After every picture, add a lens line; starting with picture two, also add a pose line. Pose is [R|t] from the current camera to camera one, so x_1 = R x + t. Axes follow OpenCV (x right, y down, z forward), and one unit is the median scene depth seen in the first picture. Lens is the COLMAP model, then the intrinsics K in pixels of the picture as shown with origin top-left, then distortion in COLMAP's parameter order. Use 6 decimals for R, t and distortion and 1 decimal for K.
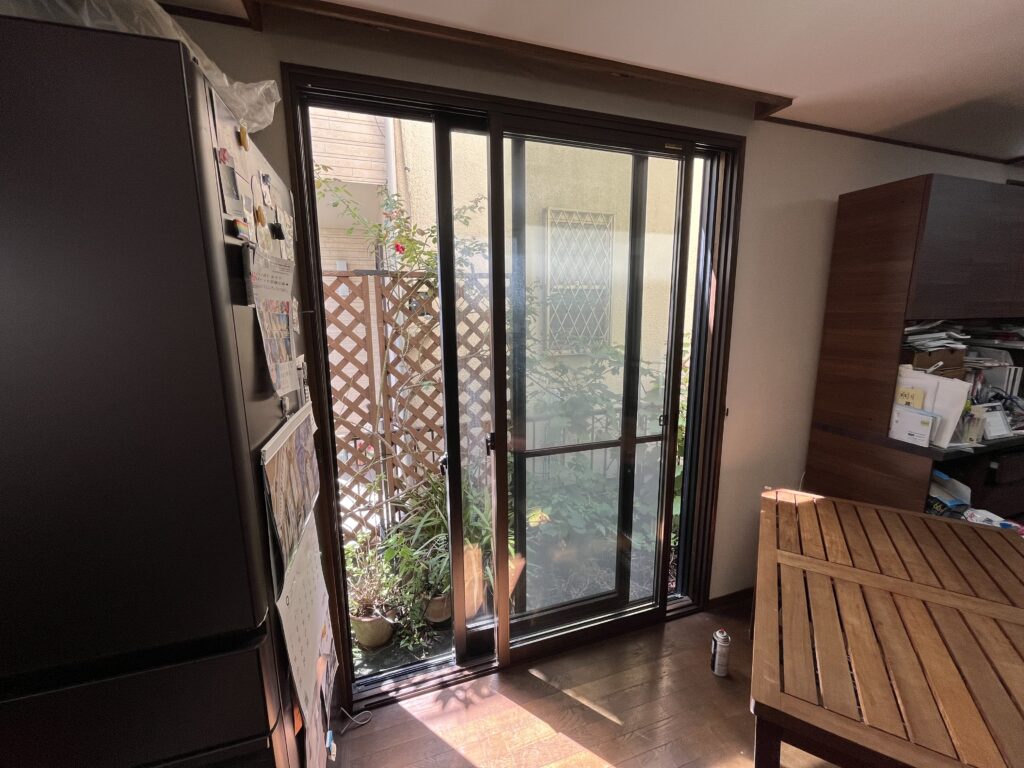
lens RADIAL K [[429.7, 0, 512.3], [0, 429.7, 377.0], [0, 0, 1]] dist [0.002113, 0.000679]
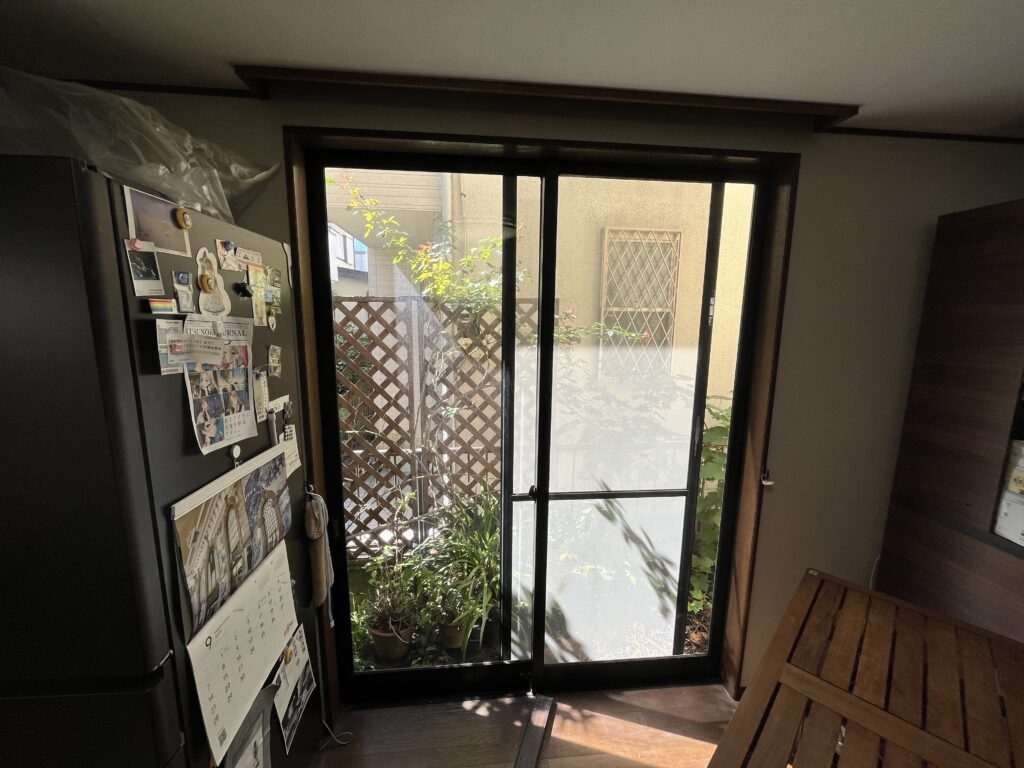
lens RADIAL K [[429.7, 0, 512.3], [0, 429.7, 377.0], [0, 0, 1]] dist [0.002113, 0.000679]
pose [[0.972191, 0.053976, -0.227885, 0.207709], [-0.056058, 0.998424, -0.002671, -0.087067], [0.227382, 0.015372, 0.973684, 0.057408]]
